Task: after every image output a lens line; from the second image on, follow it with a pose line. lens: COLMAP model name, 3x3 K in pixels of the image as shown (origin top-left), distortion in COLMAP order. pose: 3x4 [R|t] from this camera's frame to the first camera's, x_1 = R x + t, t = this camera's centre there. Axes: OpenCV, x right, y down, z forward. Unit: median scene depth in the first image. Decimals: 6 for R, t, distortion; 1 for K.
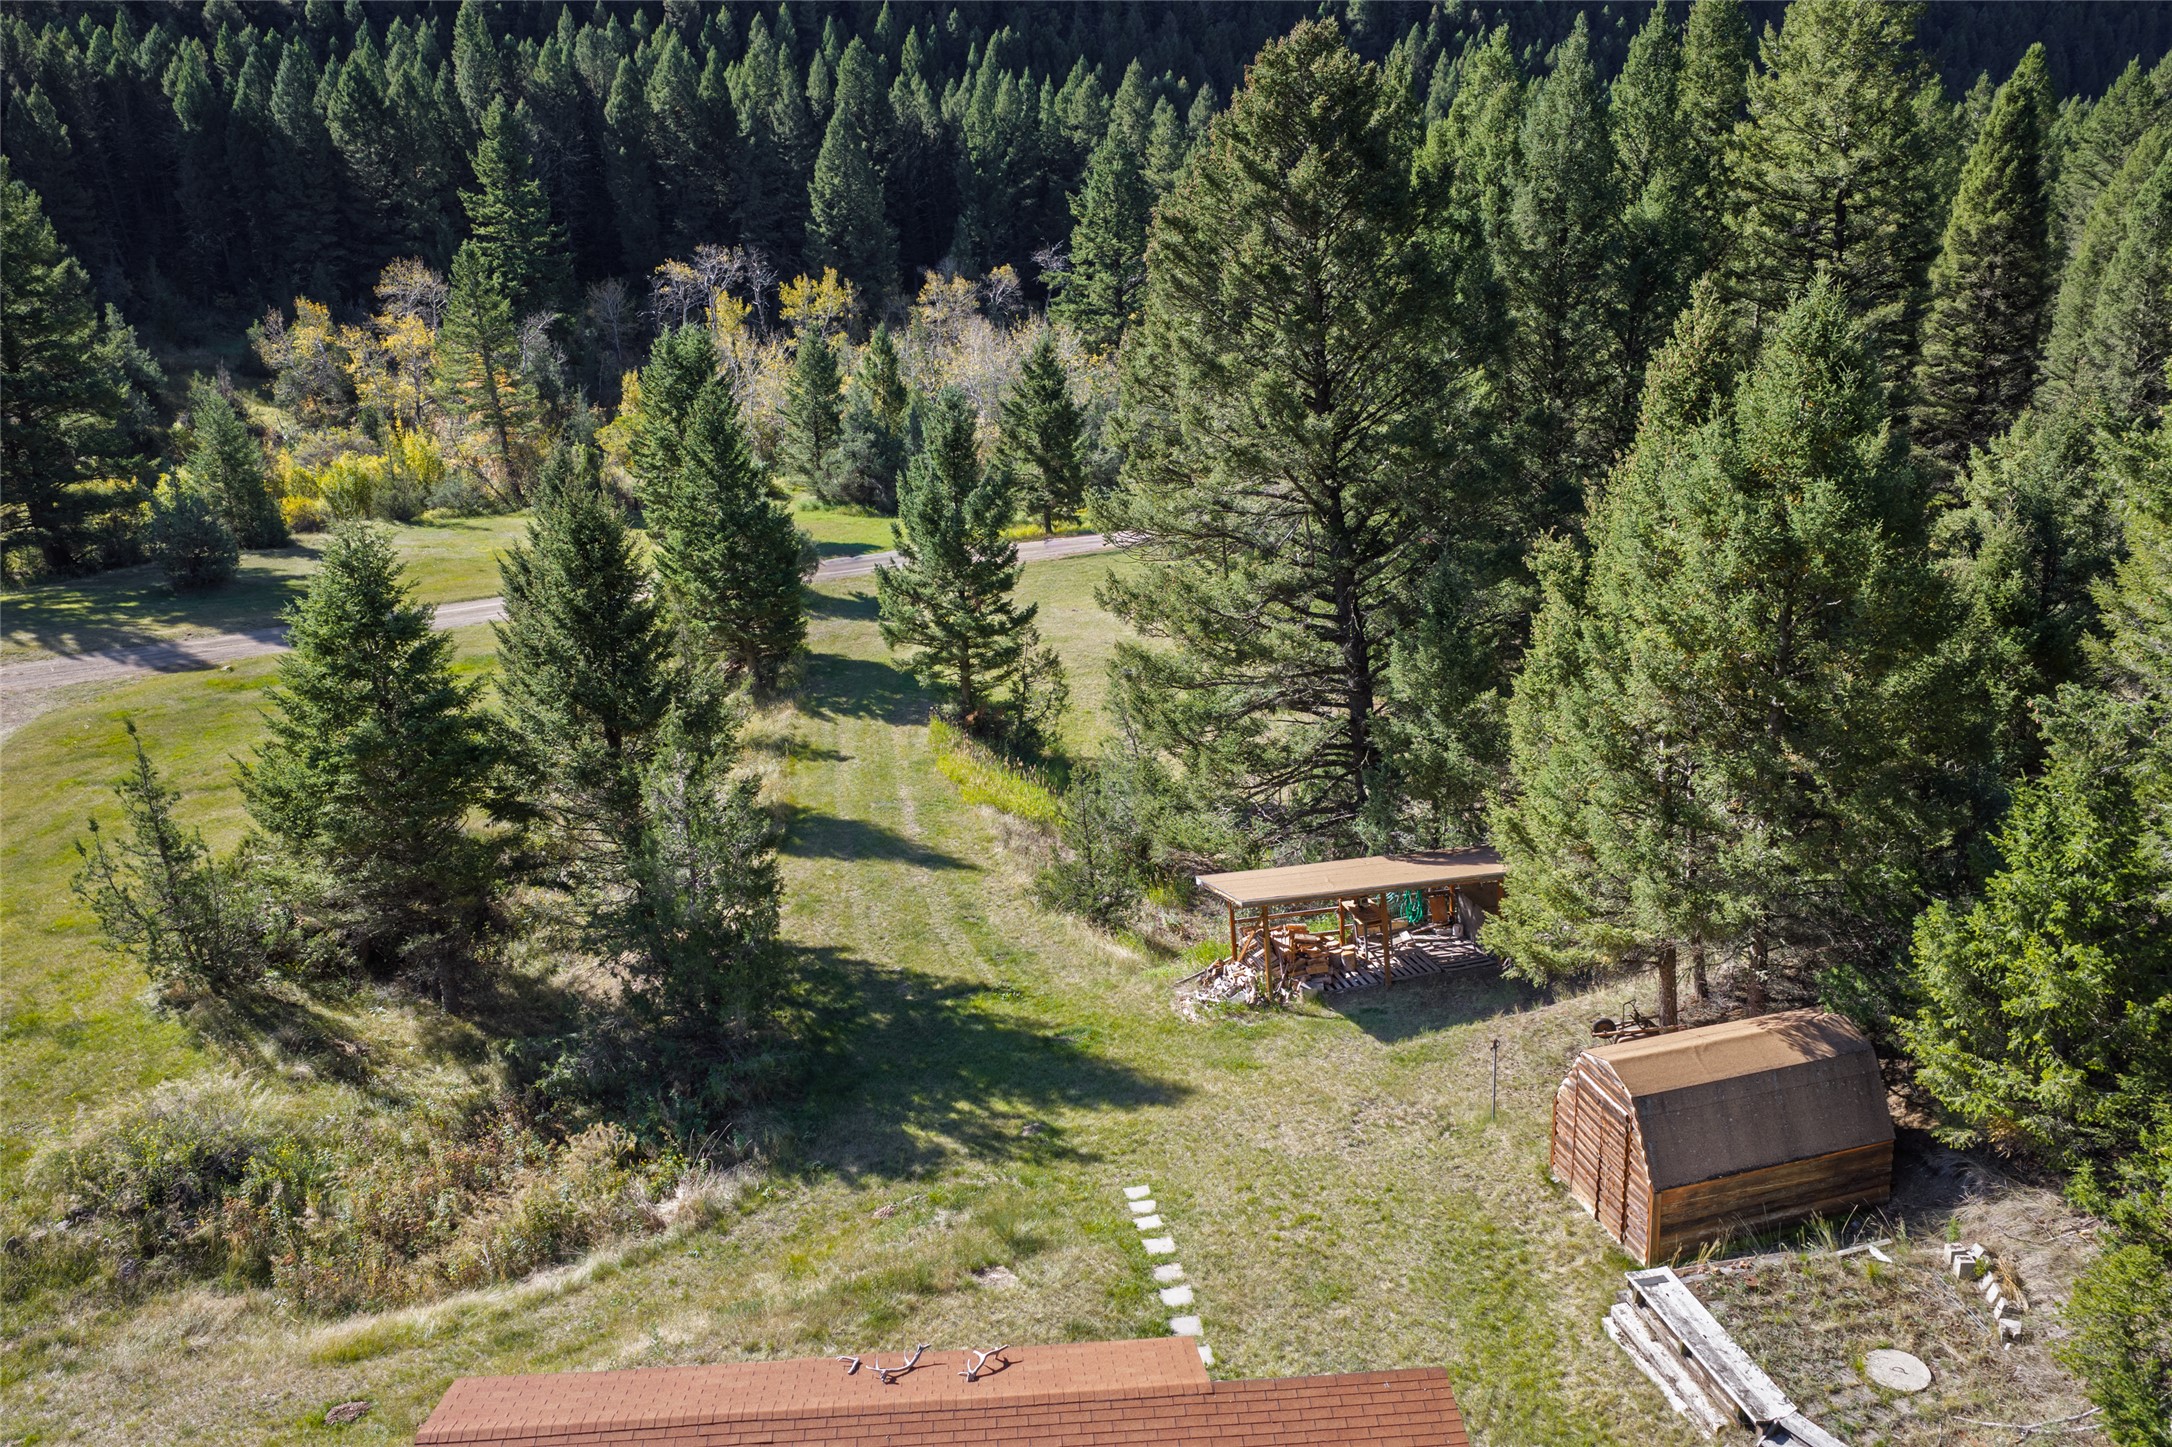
lens RADIAL K [[1806.1, 0, 1097.1], [0, 1806.1, 721.7], [0, 0, 1]] dist [0.016489, -0.024279]
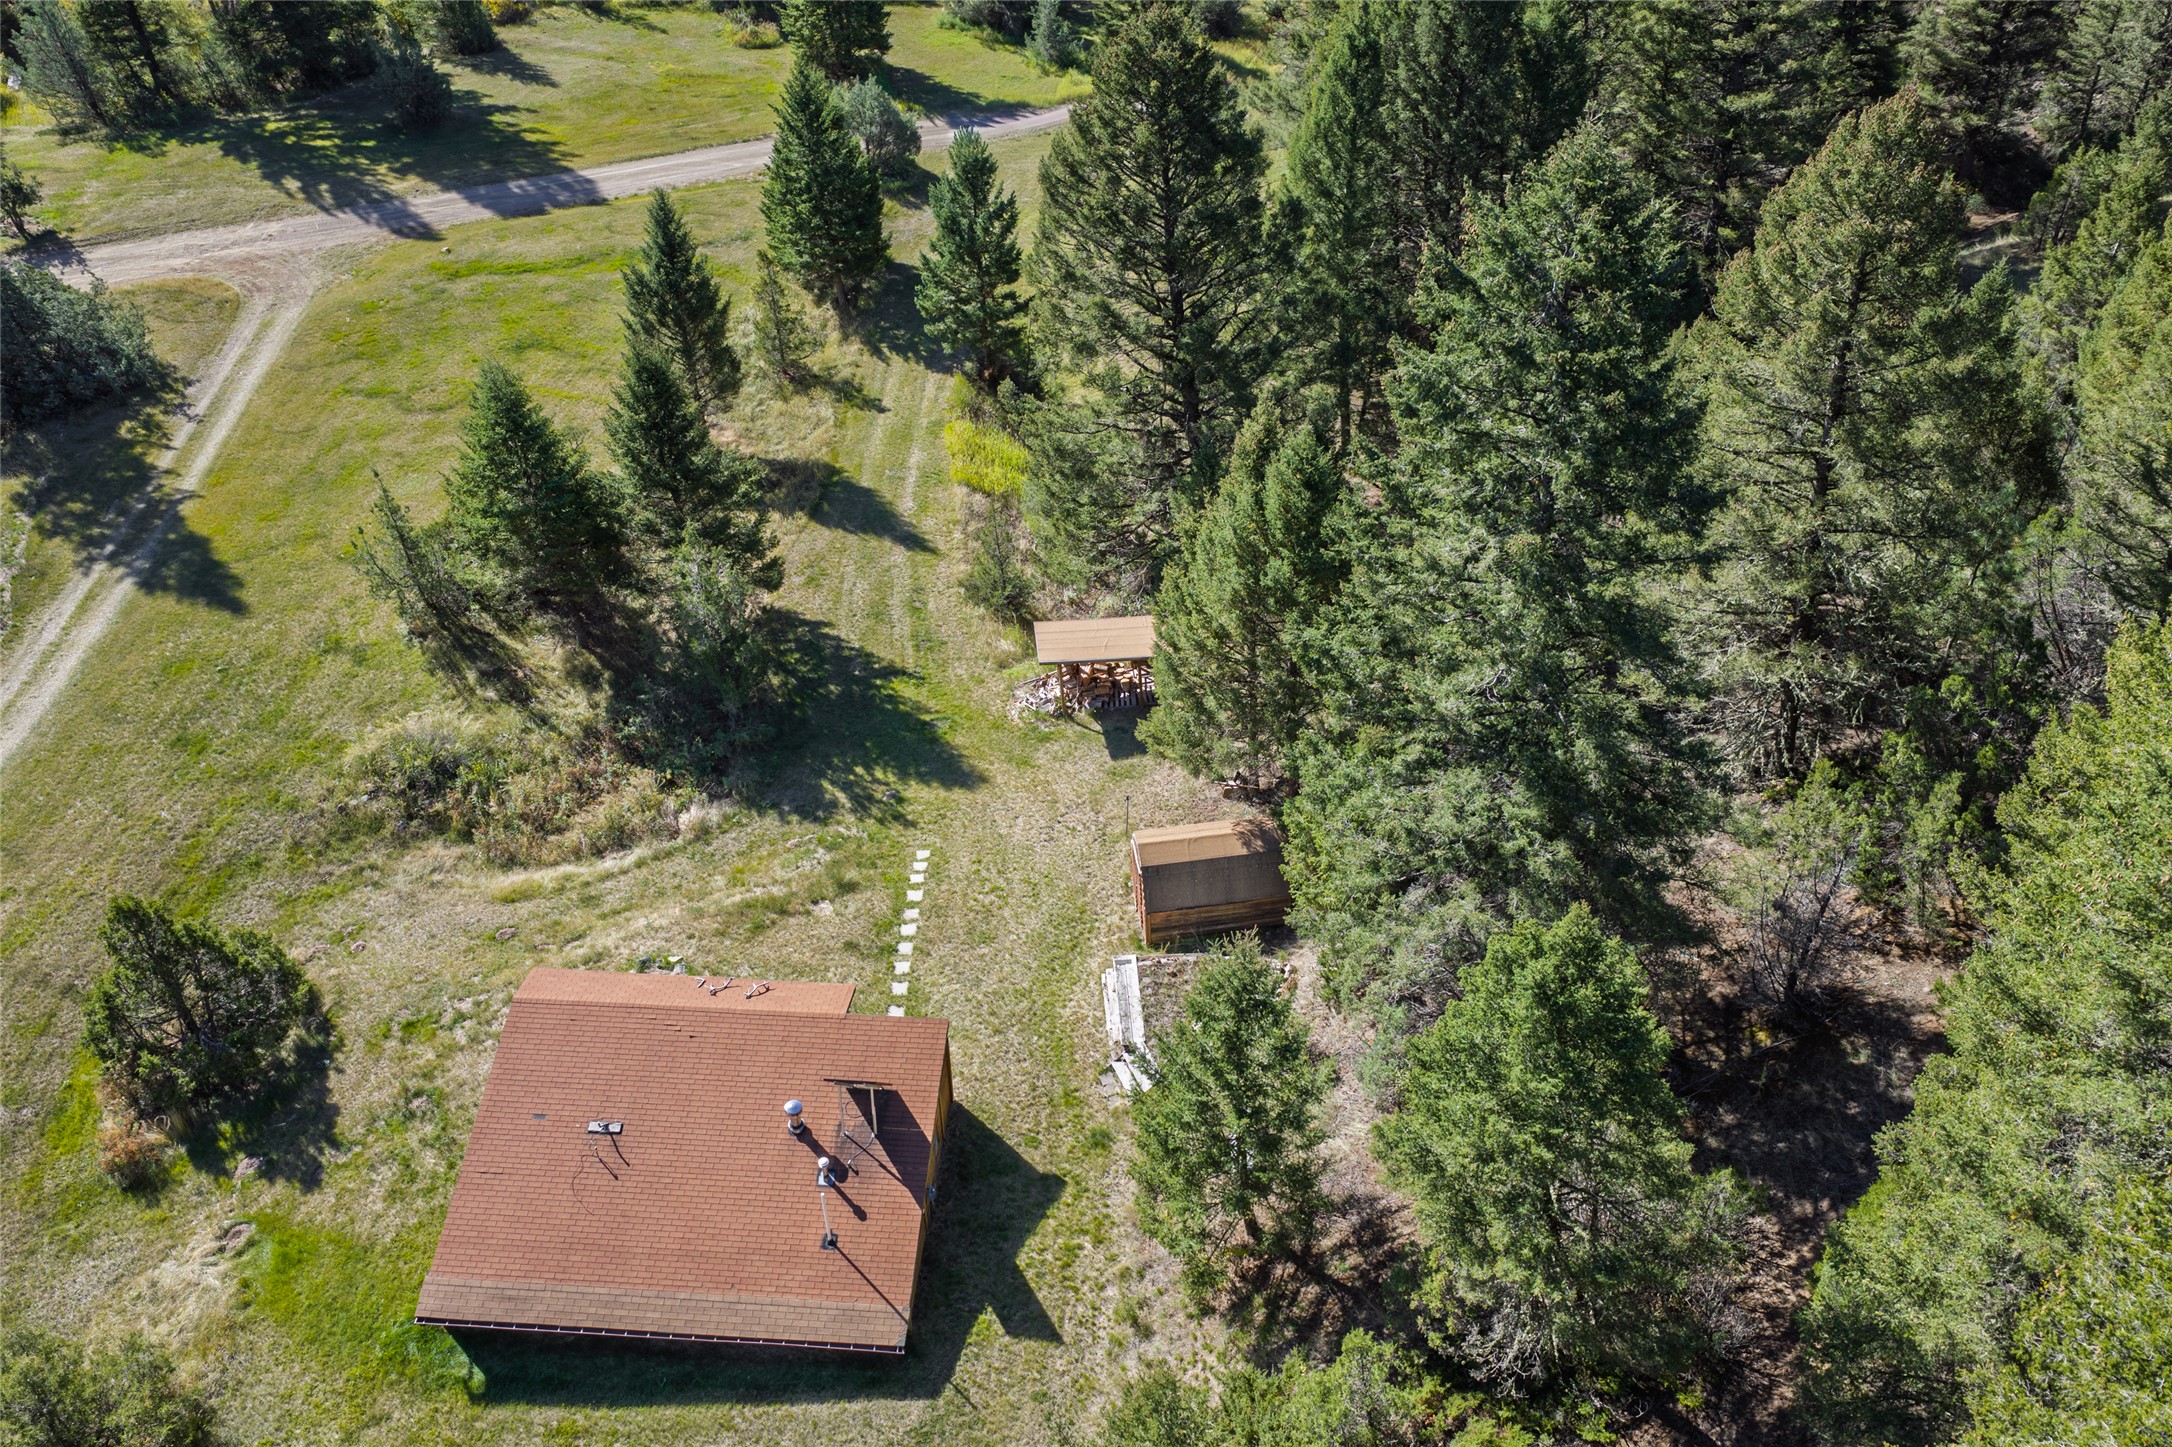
lens RADIAL K [[1806.1, 0, 1083.4], [0, 1806.1, 729.7], [0, 0, 1]] dist [0.016489, -0.024279]
pose [[0.987932, 0.102830, -0.115832, 0.344169], [-0.053585, 0.928557, 0.367303, -0.481941], [0.145326, -0.356663, 0.922861, -0.548497]]
